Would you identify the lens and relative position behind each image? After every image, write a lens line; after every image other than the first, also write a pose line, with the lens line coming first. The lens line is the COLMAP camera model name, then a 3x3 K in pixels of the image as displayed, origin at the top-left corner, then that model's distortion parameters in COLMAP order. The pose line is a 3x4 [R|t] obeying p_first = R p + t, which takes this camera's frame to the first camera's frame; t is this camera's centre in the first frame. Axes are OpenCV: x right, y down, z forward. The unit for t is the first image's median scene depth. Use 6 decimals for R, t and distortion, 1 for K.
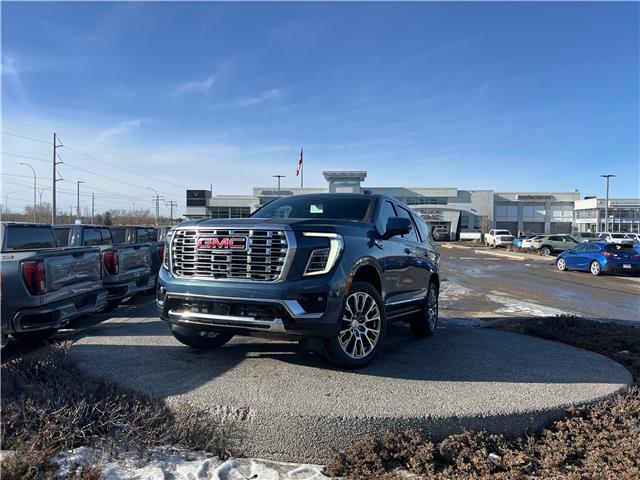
lens RADIAL K [[484.7, 0, 318.0], [0, 484.7, 241.3], [0, 0, 1]] dist [0.022182, -0.006944]
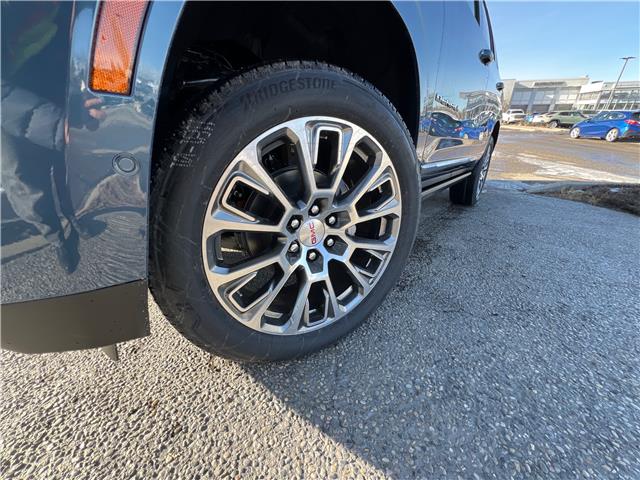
lens RADIAL K [[258.4, 0, 320.7], [0, 258.4, 242.6], [0, 0, 1]] dist [0.001503, -0.000092]
pose [[0.976530, 0.080303, -0.199851, 0.025315], [0.010323, 0.909377, 0.415844, 0.023795], [0.215133, -0.408147, 0.887206, 0.186428]]
